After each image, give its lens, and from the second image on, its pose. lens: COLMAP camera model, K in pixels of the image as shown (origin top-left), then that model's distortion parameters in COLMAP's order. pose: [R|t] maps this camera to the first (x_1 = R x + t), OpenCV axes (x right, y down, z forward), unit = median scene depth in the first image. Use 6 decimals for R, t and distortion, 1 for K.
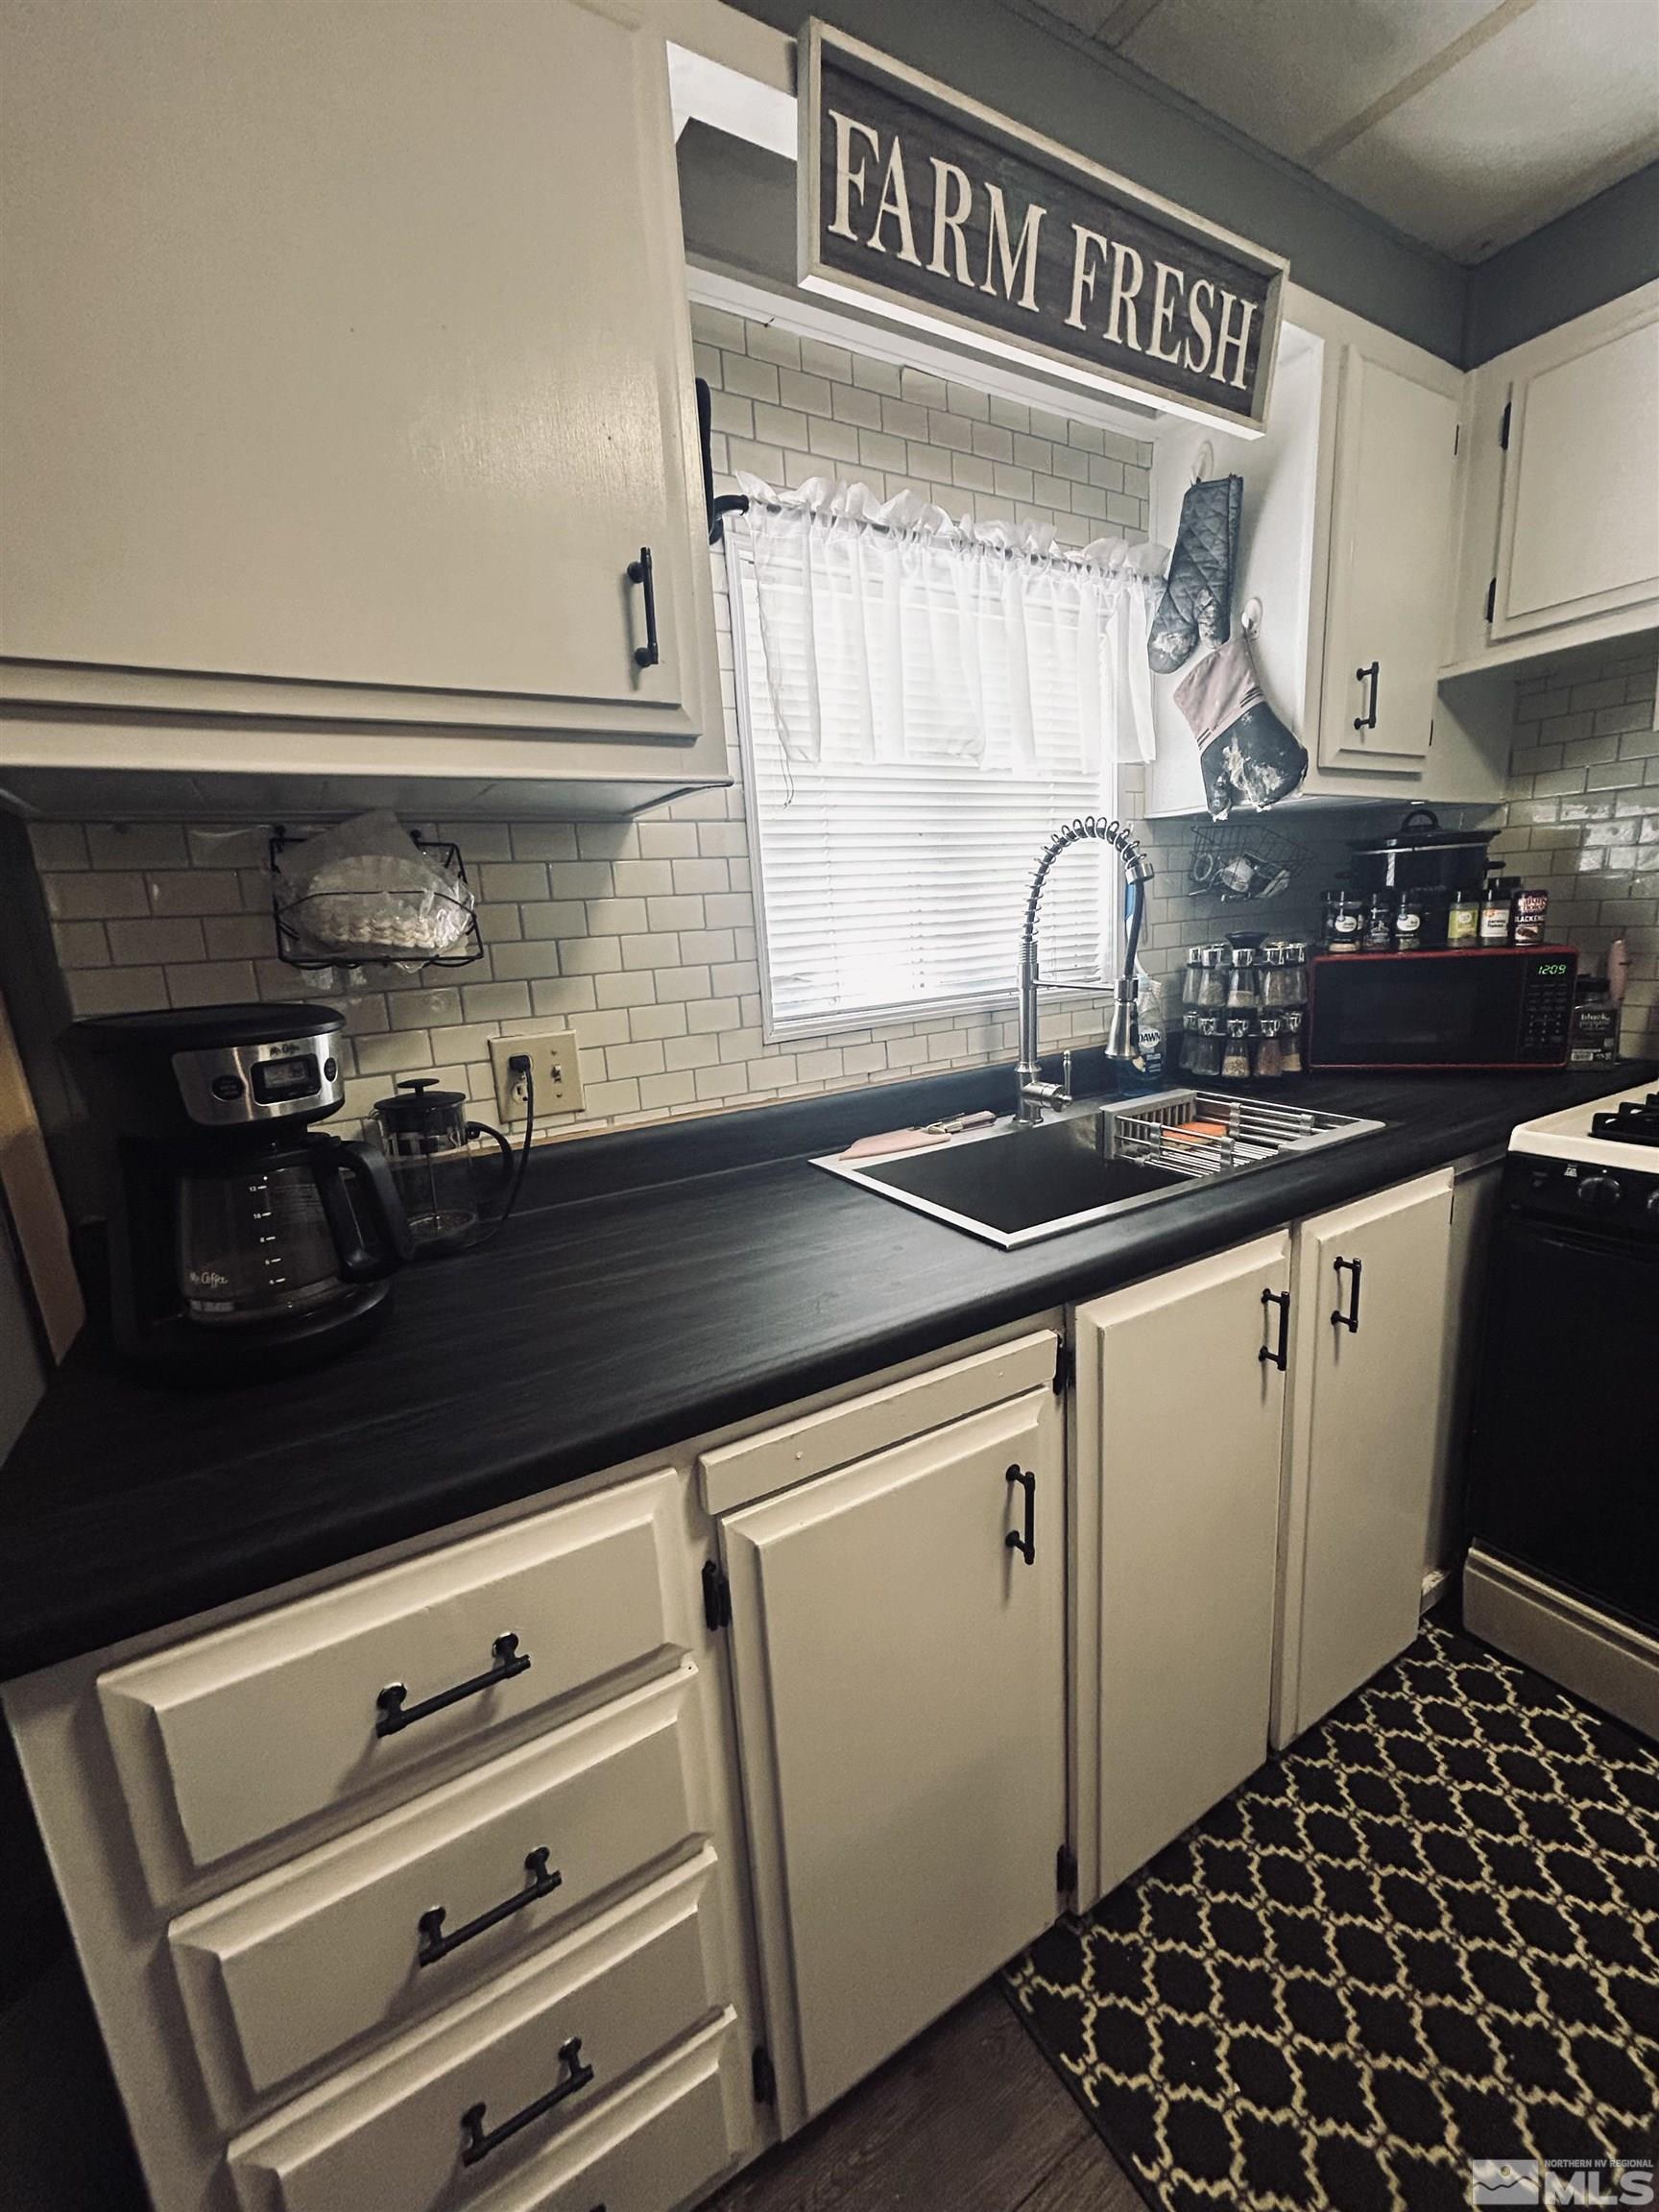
lens RADIAL K [[895.7, 0, 831.8], [0, 895.7, 1109.1], [0, 0, 1]] dist [0.001989, -0.001256]
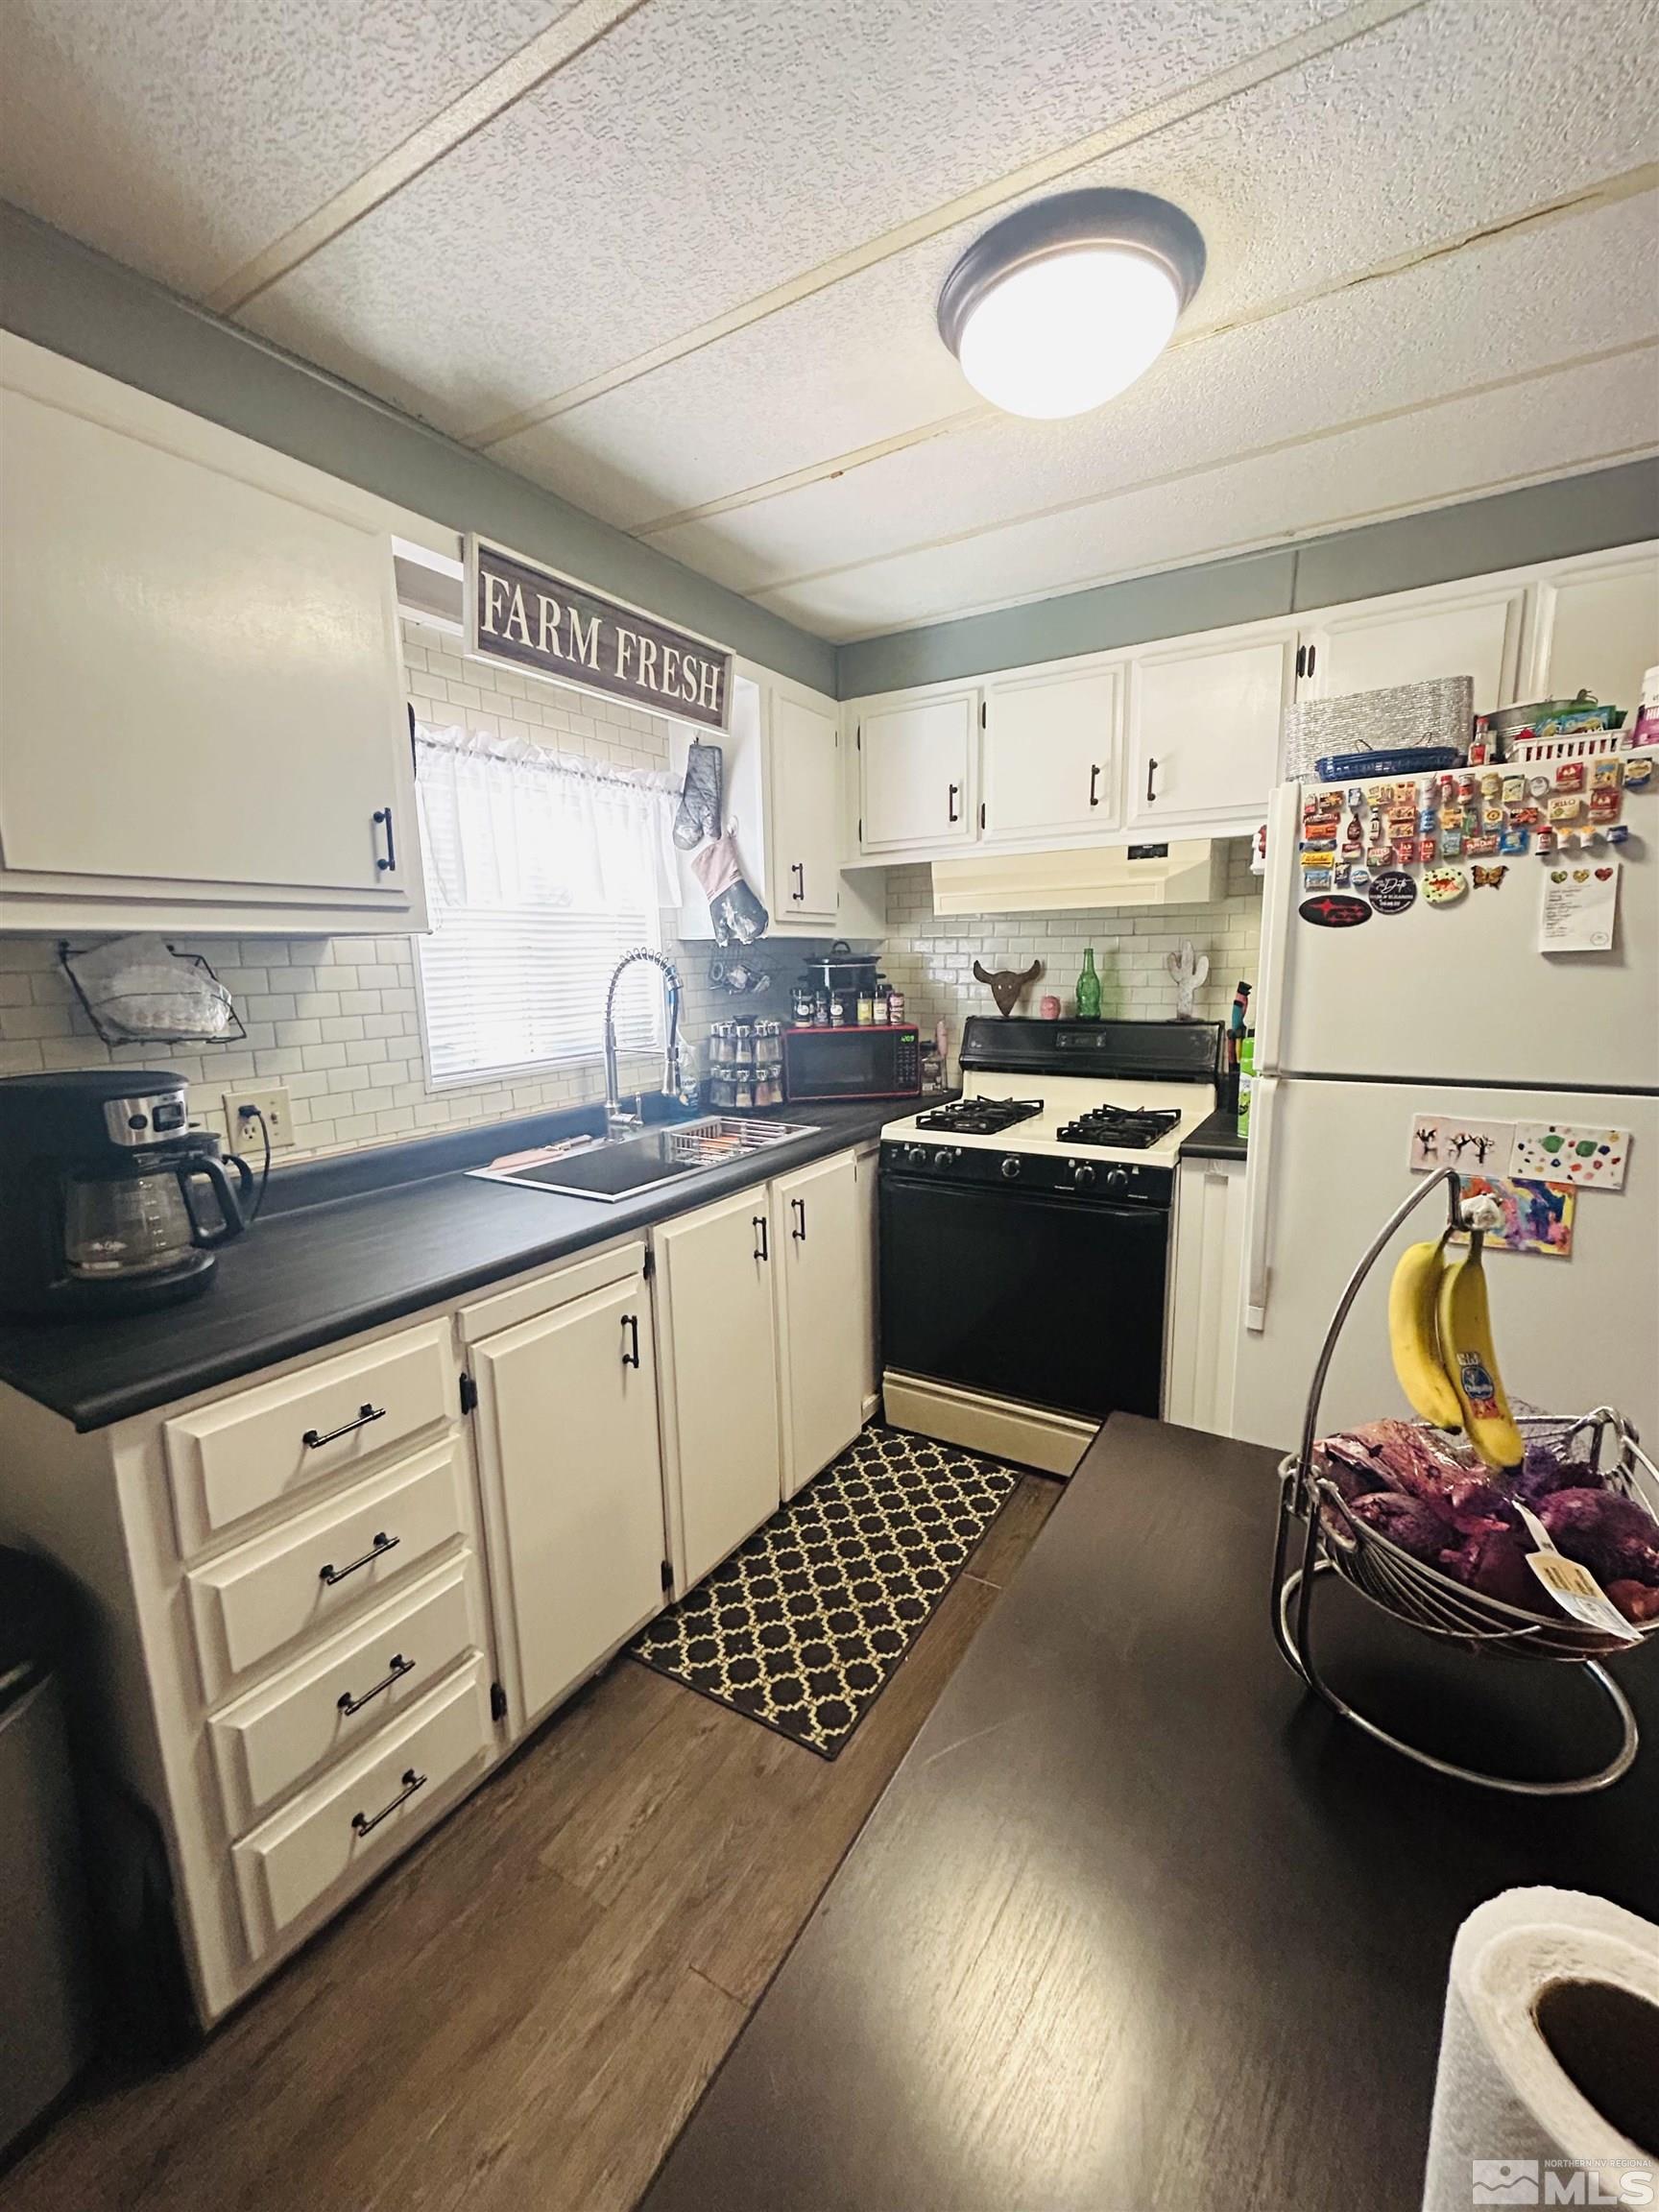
lens RADIAL K [[895.7, 0, 828.4], [0, 895.7, 1104.6], [0, 0, 1]] dist [0.001989, -0.001256]
pose [[0.887335, -0.036137, 0.459706, -0.190858], [0.066908, 0.996464, -0.050817, 0.069122], [-0.456245, 0.075850, 0.886616, -0.634129]]
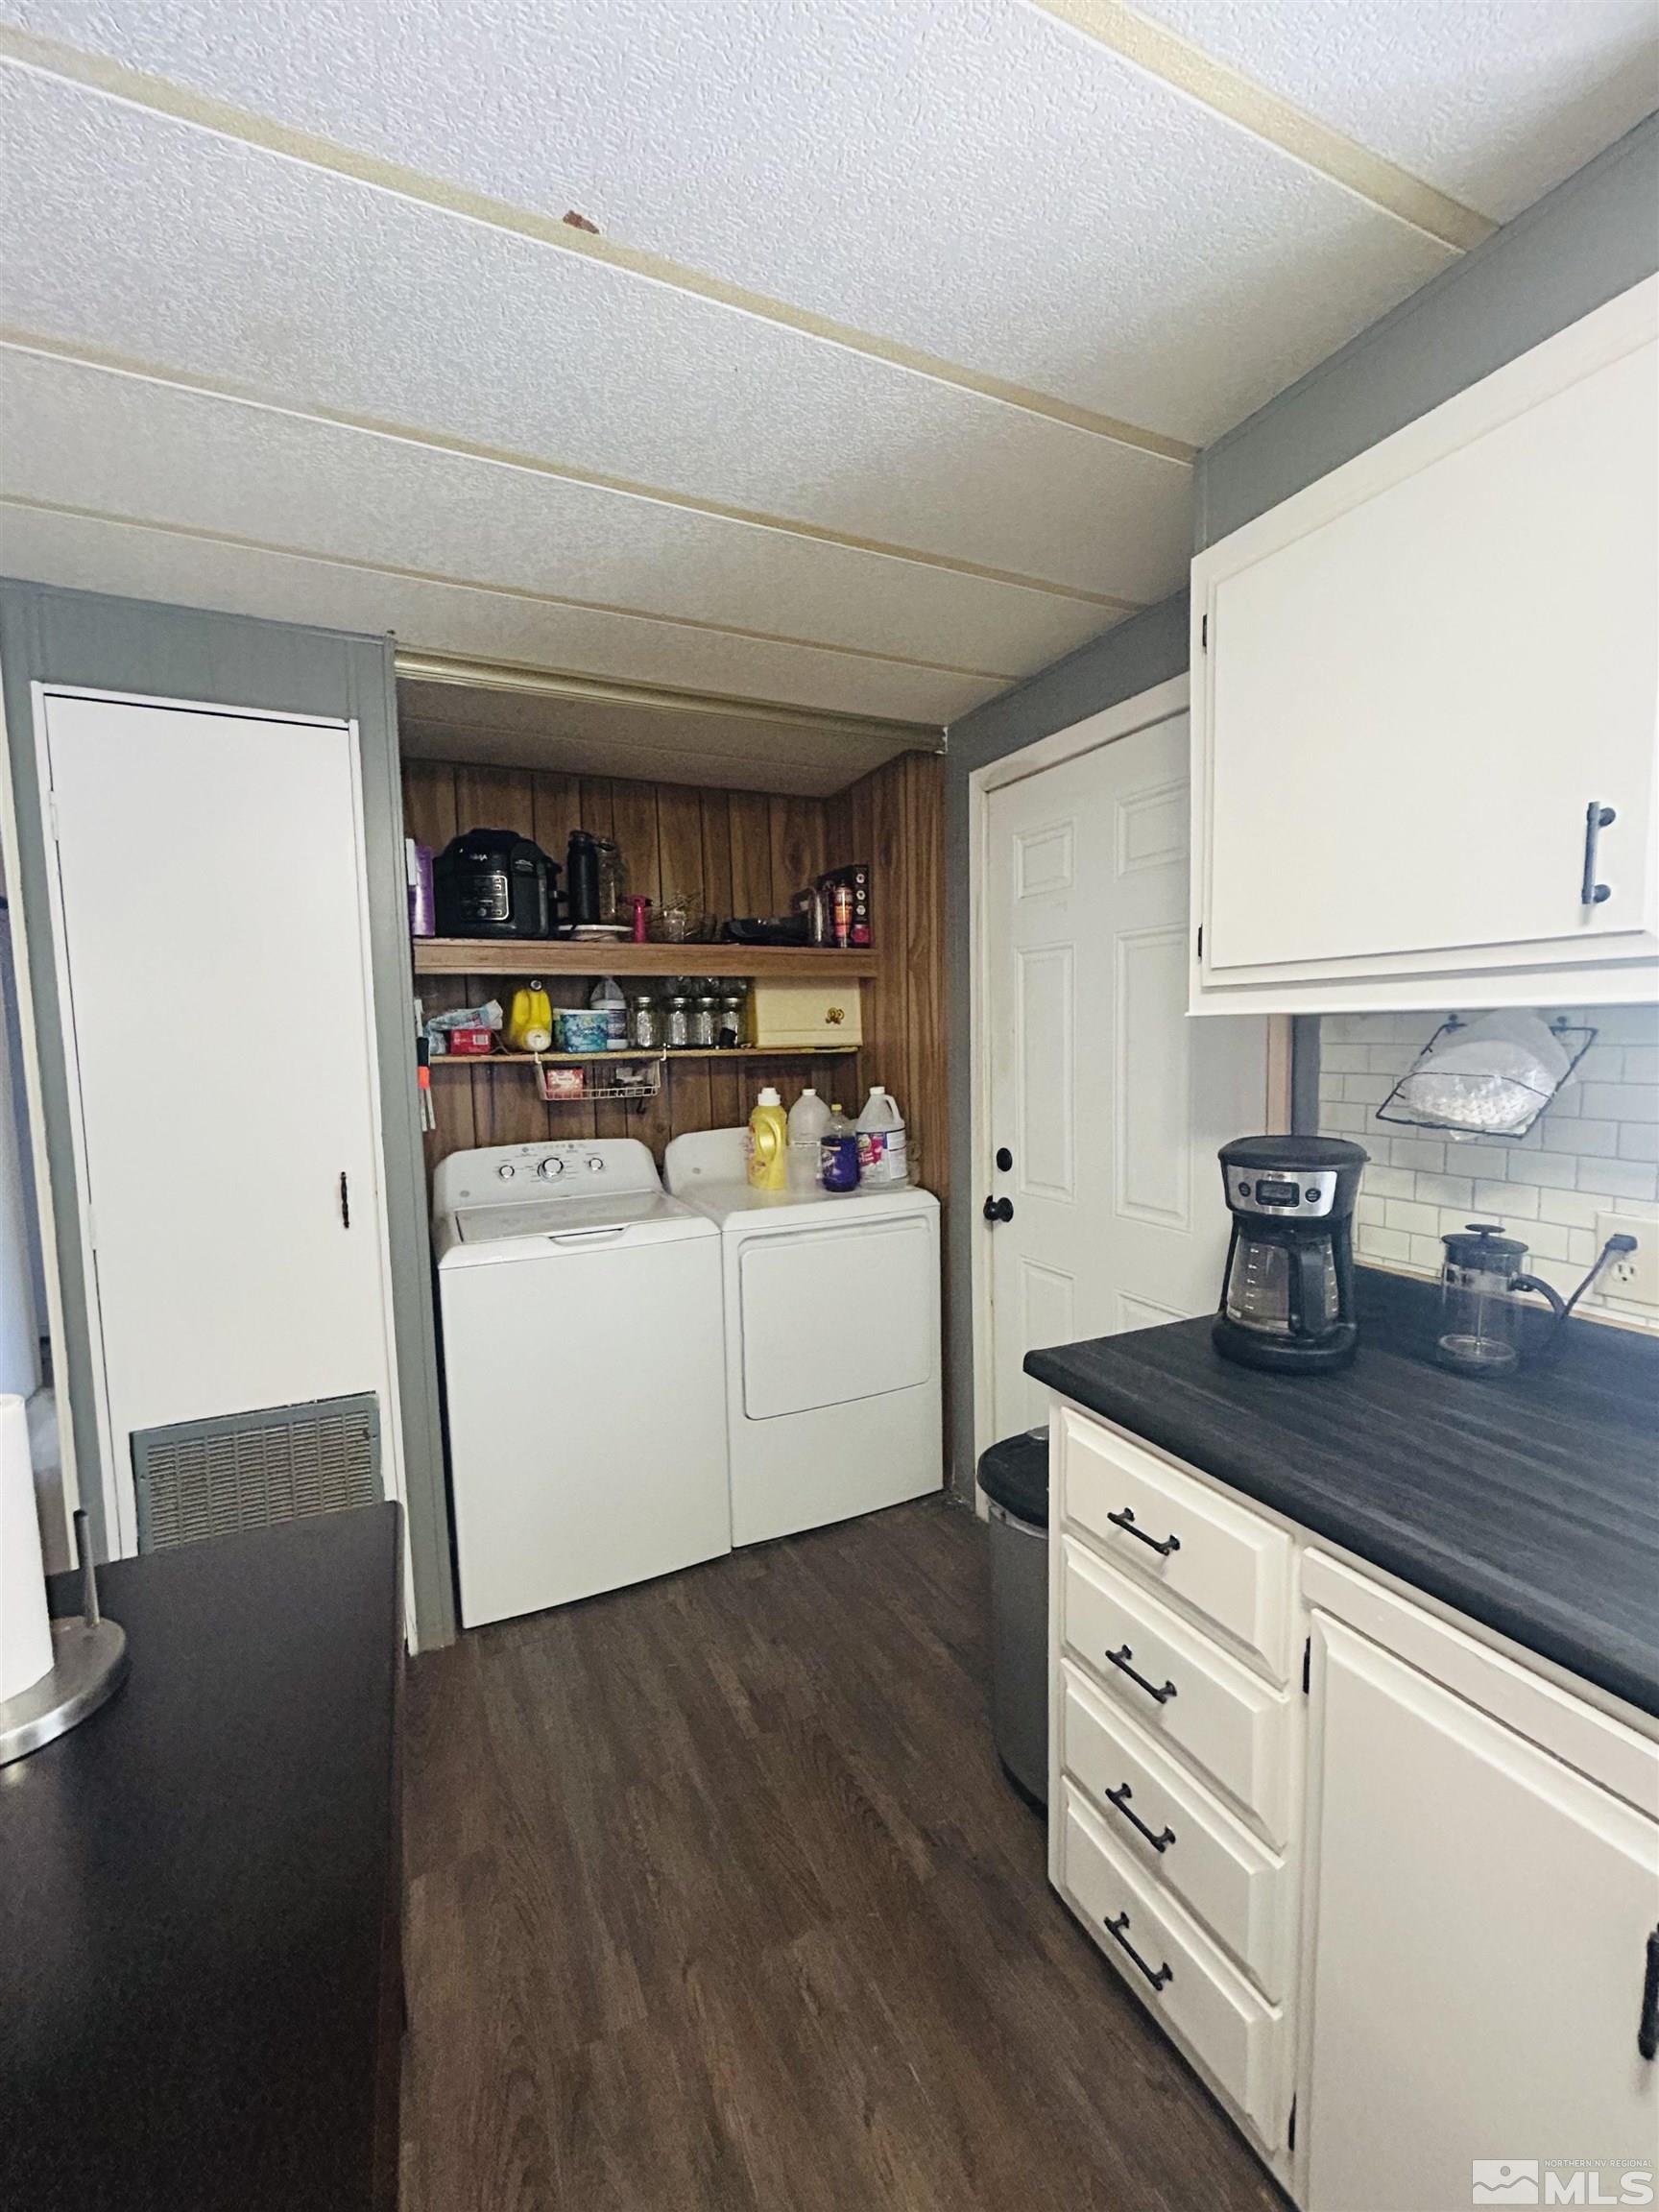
lens RADIAL K [[895.7, 0, 836.5], [0, 895.7, 1106.5], [0, 0, 1]] dist [0.001989, -0.001256]
pose [[-0.084650, 0.146557, -0.985574, 0.688733], [-0.185458, 0.969522, 0.160099, -0.195781], [0.978999, 0.196335, -0.054890, 0.171554]]
